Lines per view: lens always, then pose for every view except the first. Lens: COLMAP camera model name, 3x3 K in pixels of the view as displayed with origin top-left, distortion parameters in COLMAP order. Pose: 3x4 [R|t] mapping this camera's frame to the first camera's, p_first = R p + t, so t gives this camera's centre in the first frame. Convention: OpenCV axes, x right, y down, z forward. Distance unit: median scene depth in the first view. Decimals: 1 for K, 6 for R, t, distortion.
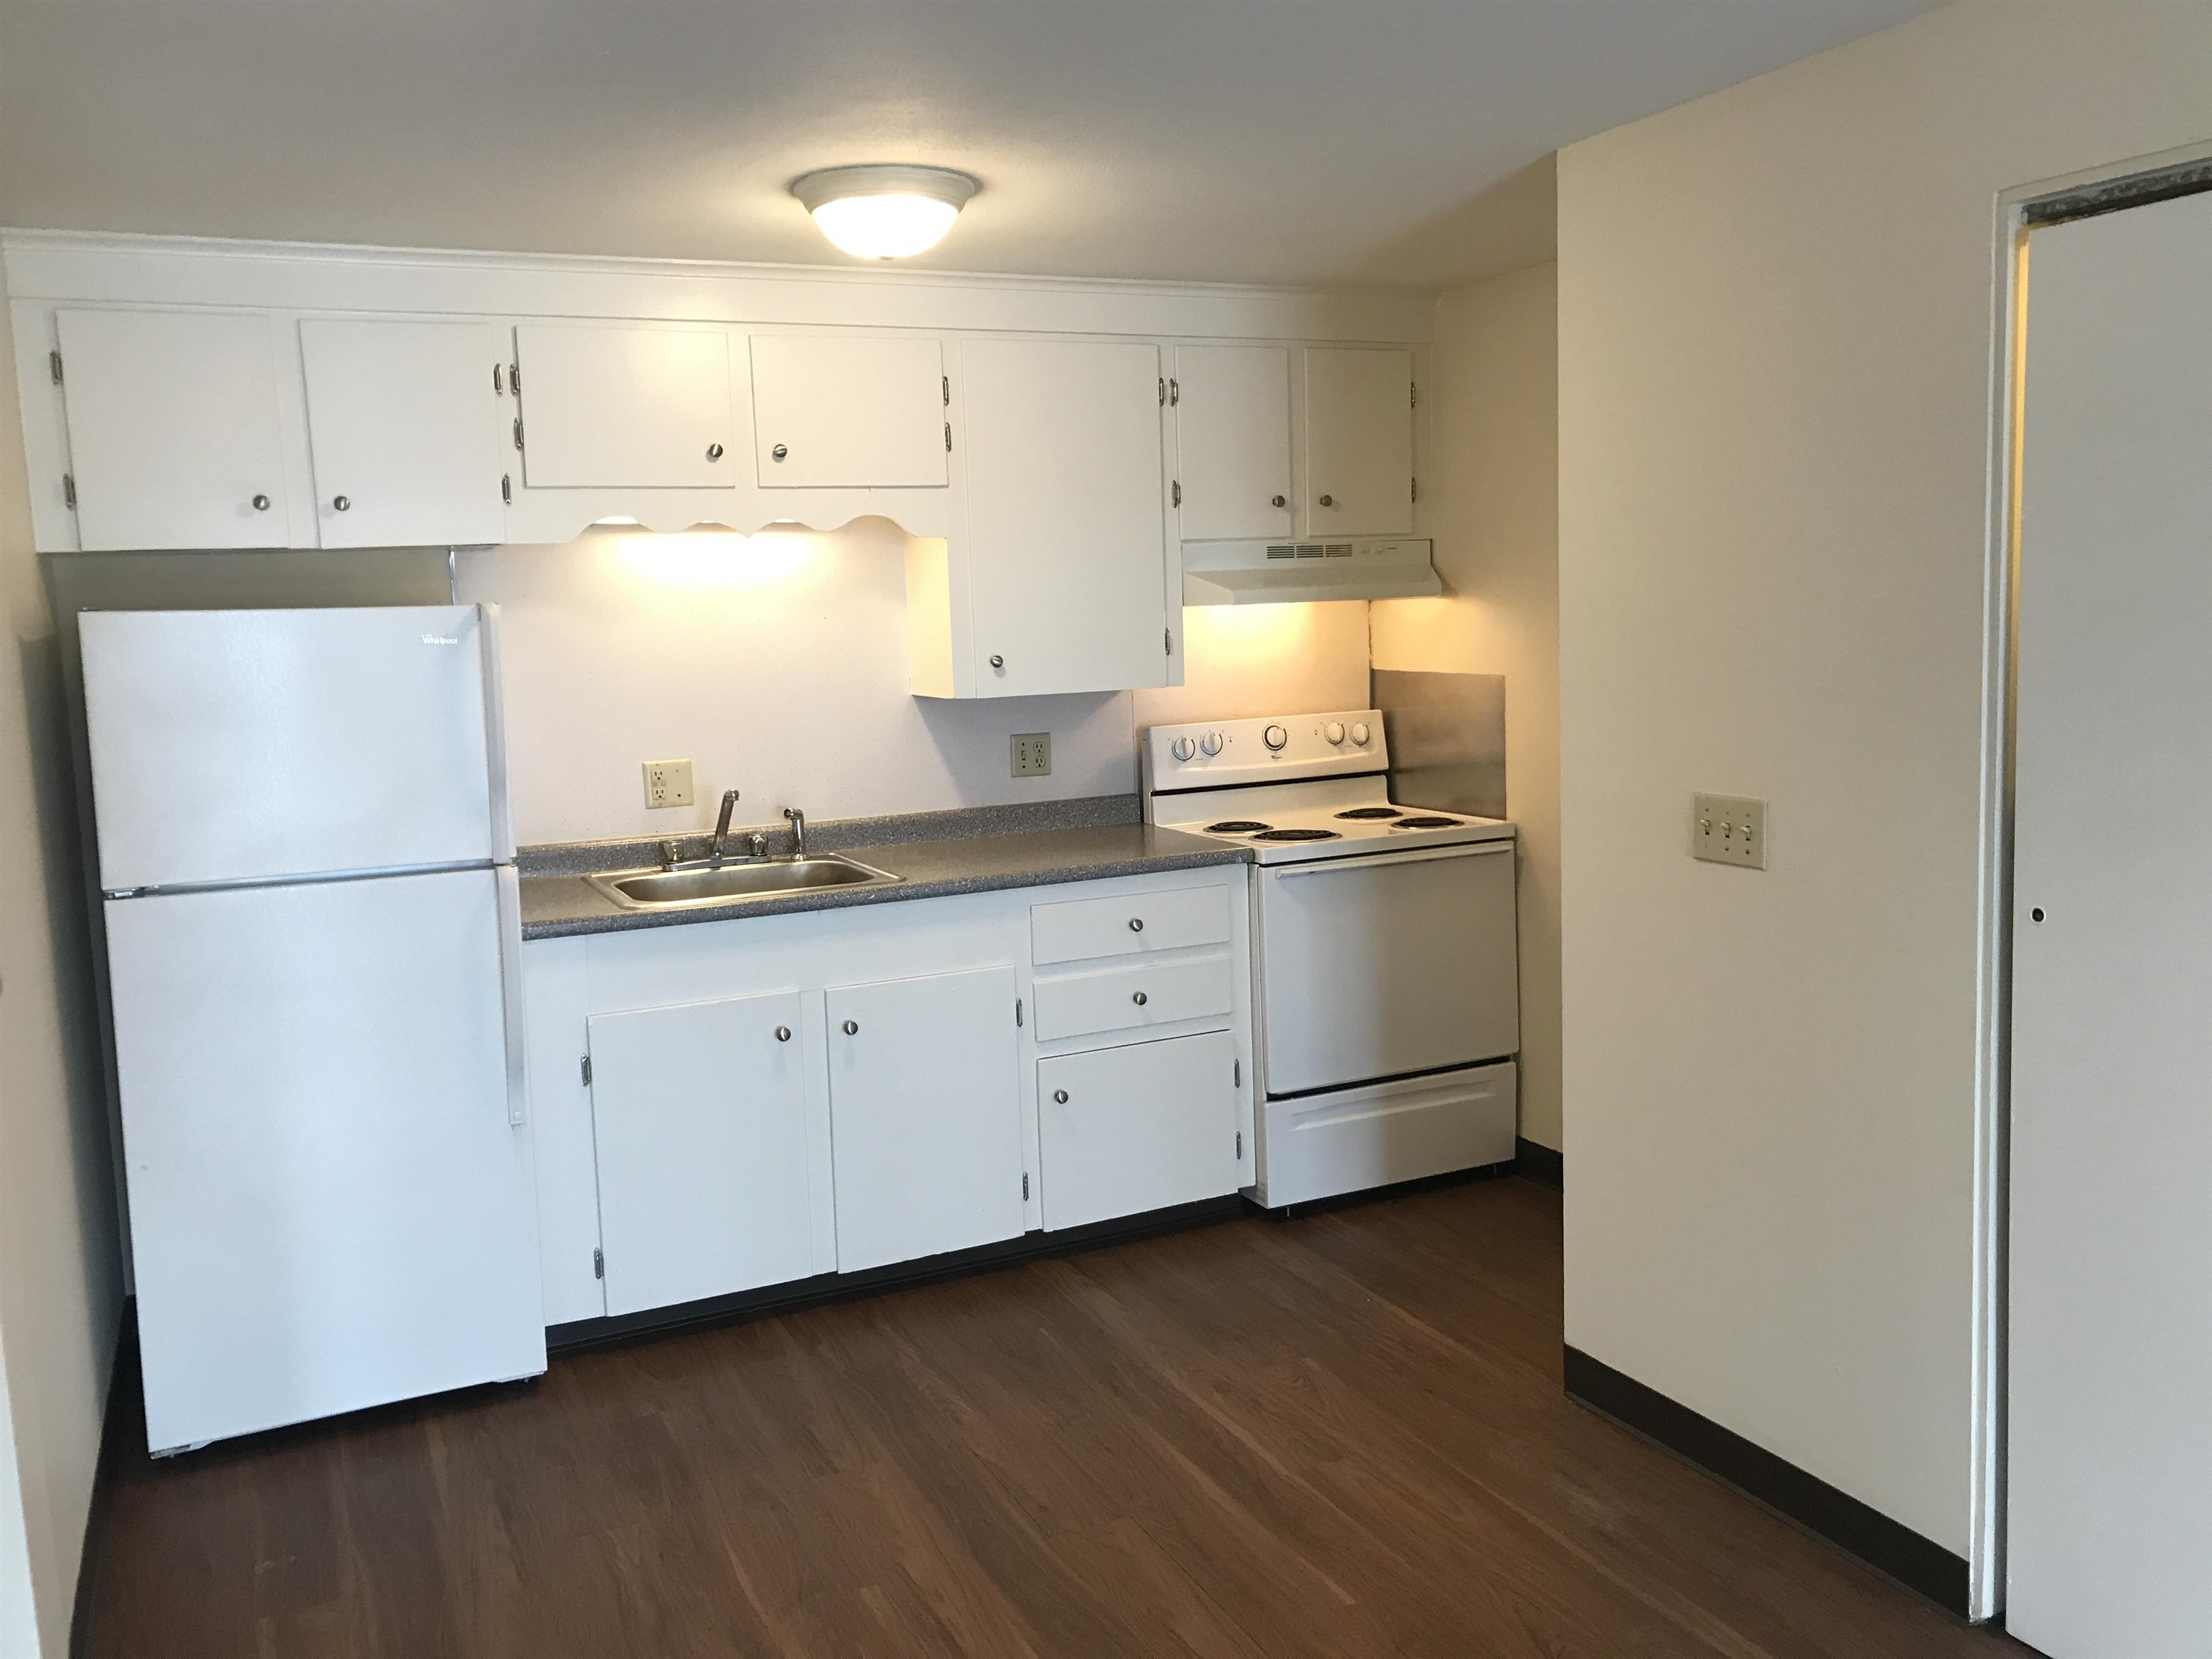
lens RADIAL K [[1808.1, 0, 1096.9], [0, 1808.1, 814.2], [0, 0, 1]] dist [0.027595, -0.020616]
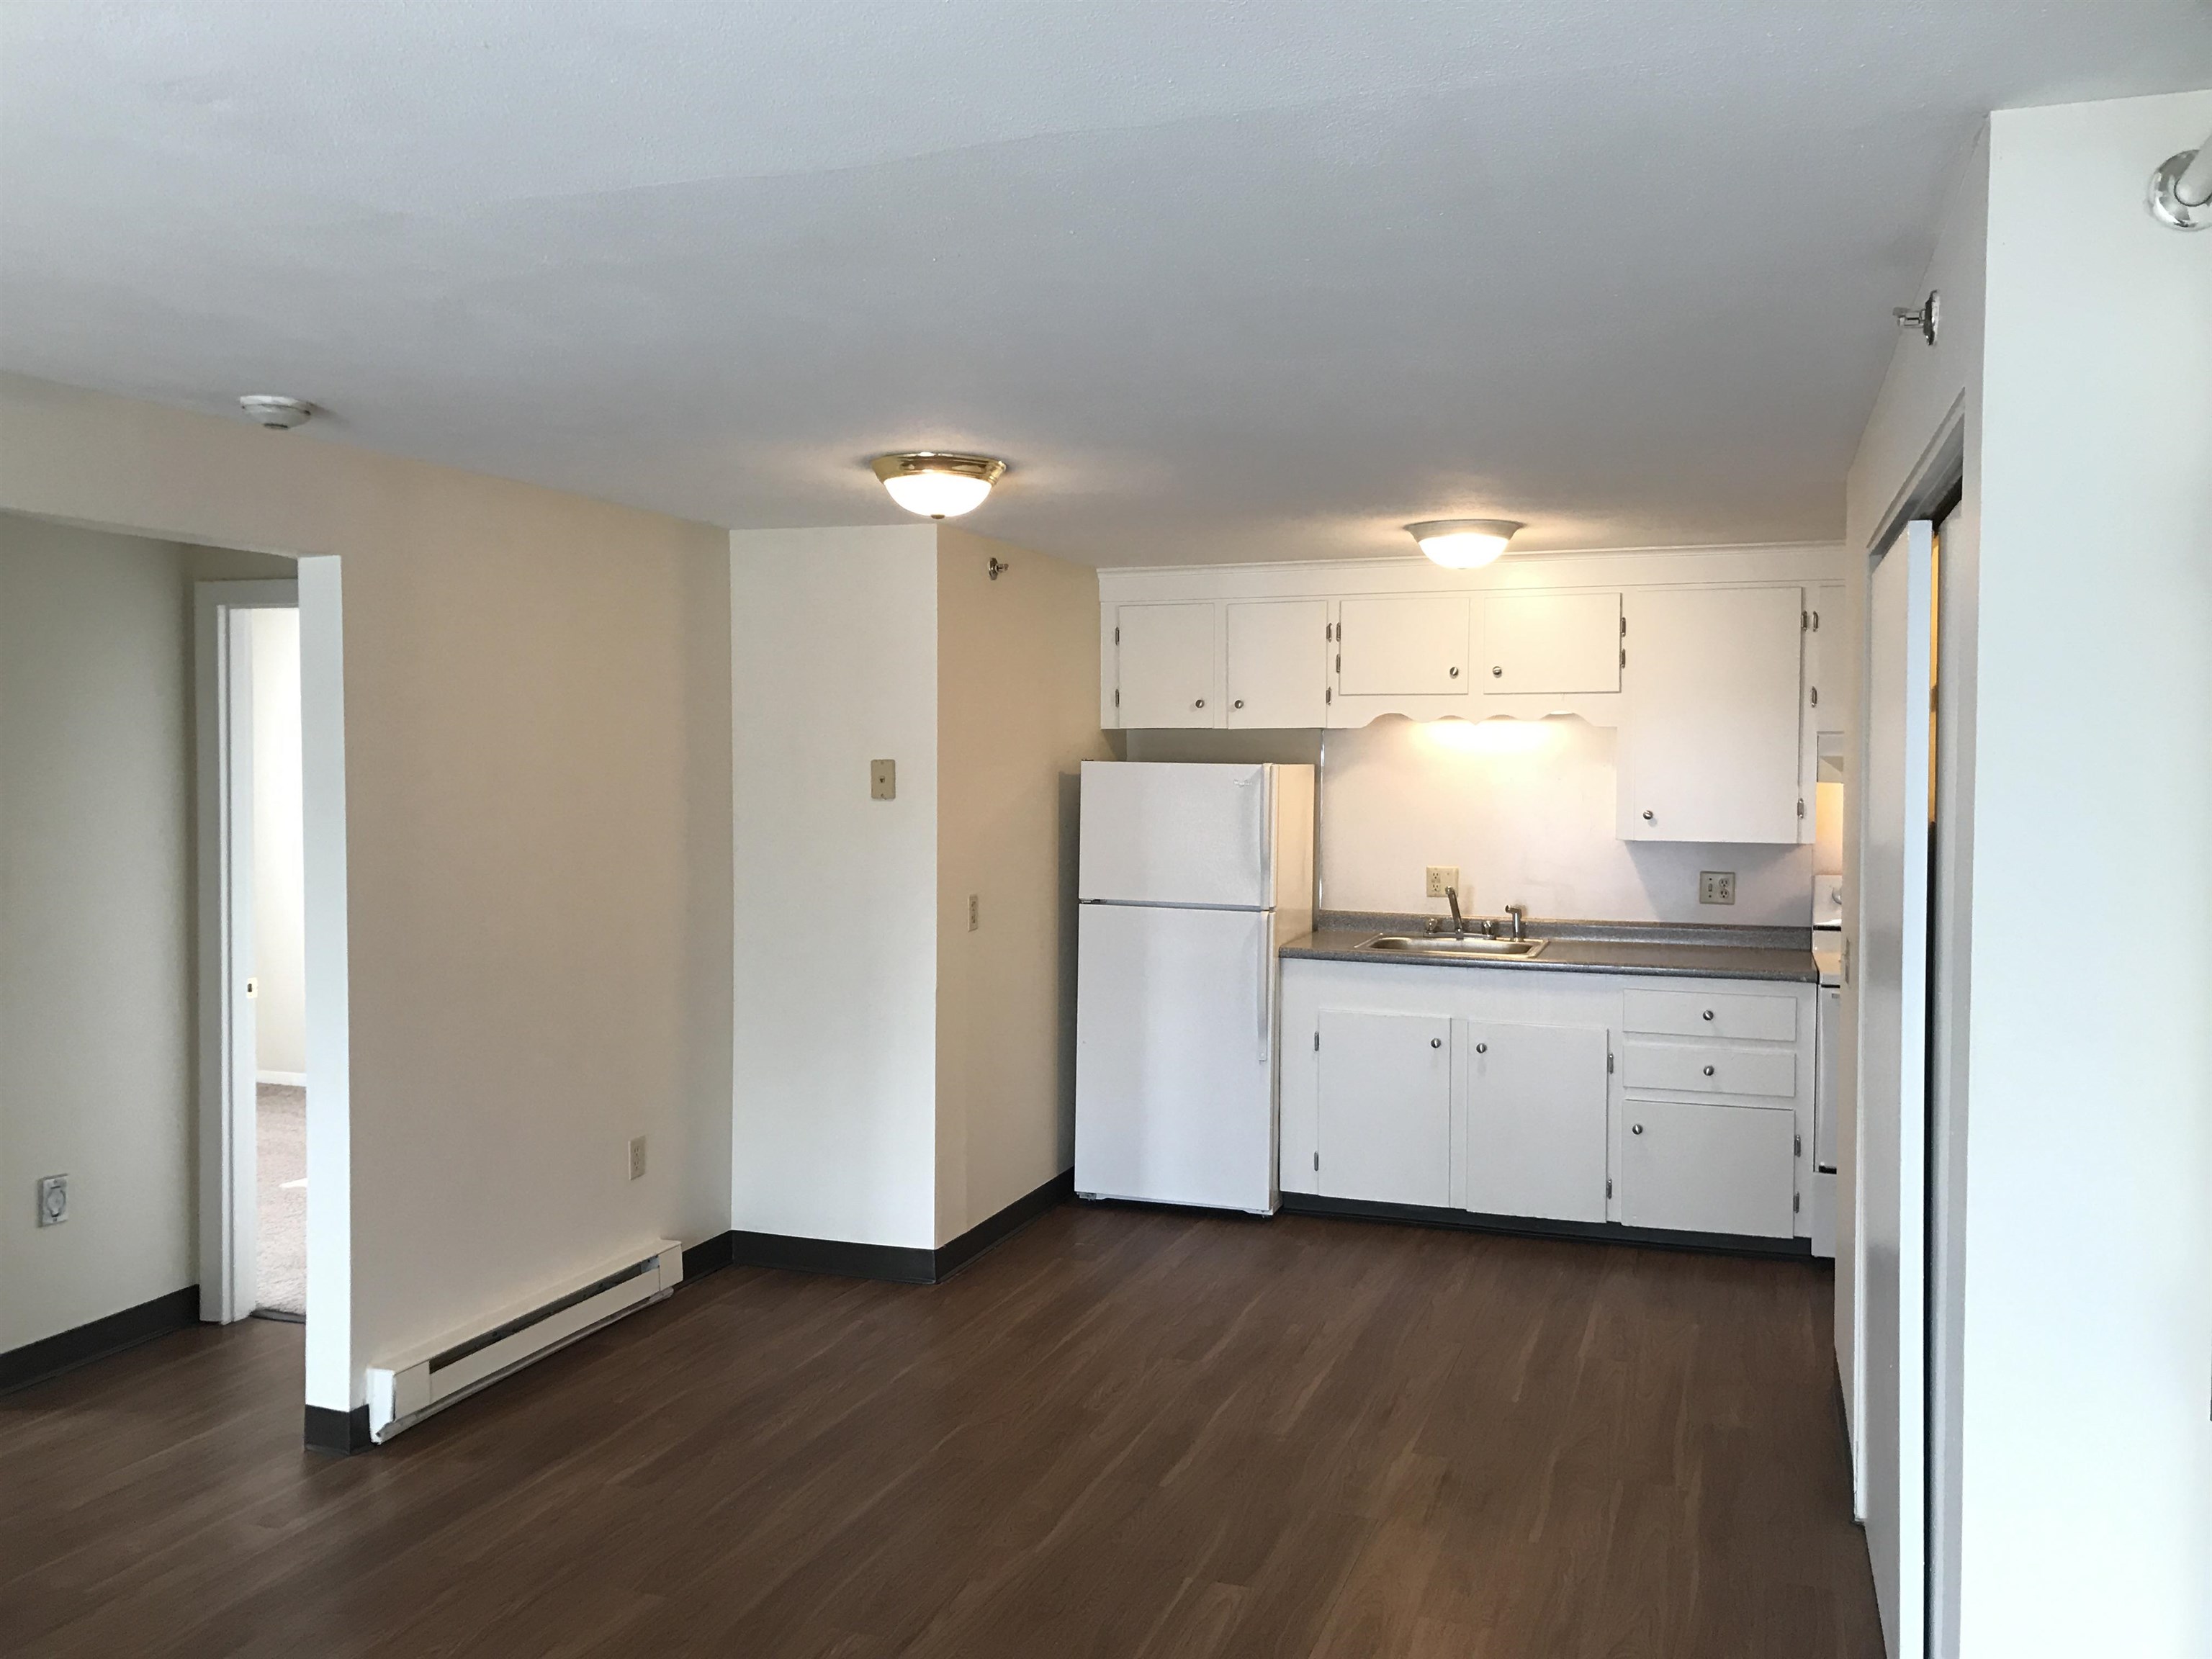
lens RADIAL K [[1808.1, 0, 1076.8], [0, 1808.1, 814.8], [0, 0, 1]] dist [0.027595, -0.020616]
pose [[0.701207, 0.062229, -0.710237, 0.626432], [-0.110823, 0.993589, -0.022359, -0.004741], [0.704292, 0.094389, 0.703608, -0.297178]]
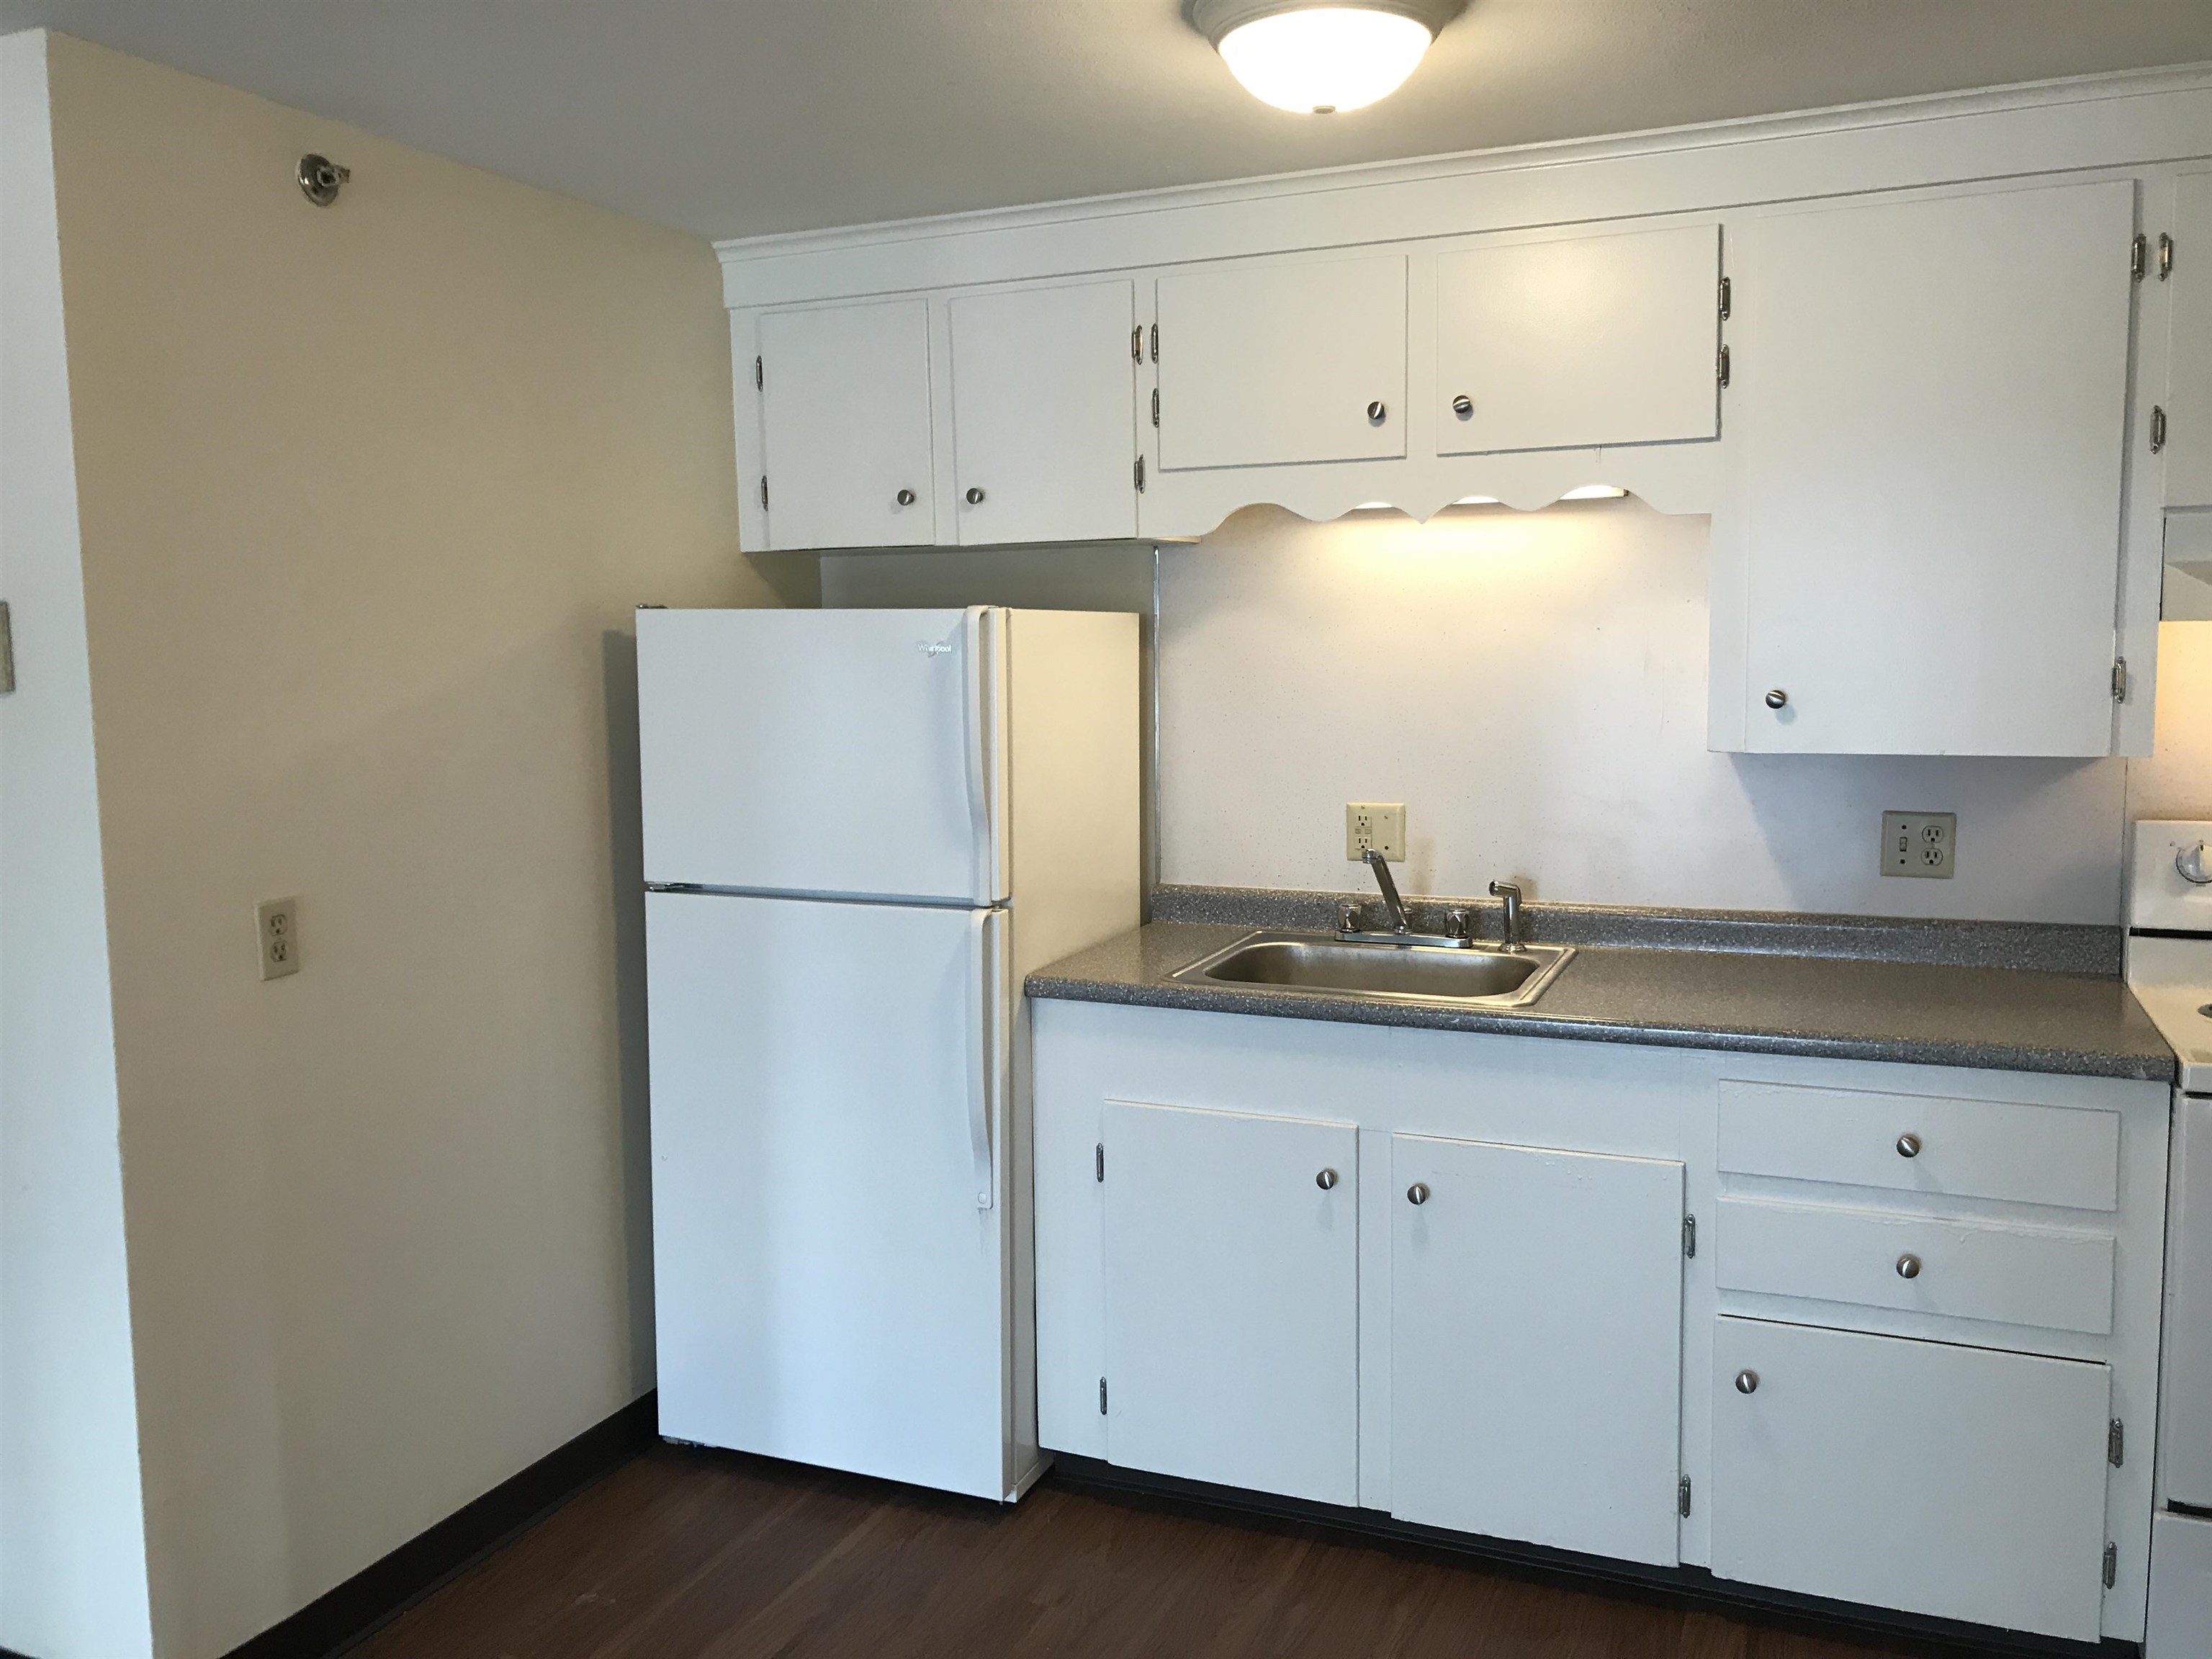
lens RADIAL K [[1808.1, 0, 1095.0], [0, 1808.1, 812.2], [0, 0, 1]] dist [0.027595, -0.020616]
pose [[0.662607, 0.098593, -0.742450, 0.274358], [-0.096721, 0.994261, 0.045713, -0.049906], [0.742696, 0.041520, 0.668340, 0.369296]]
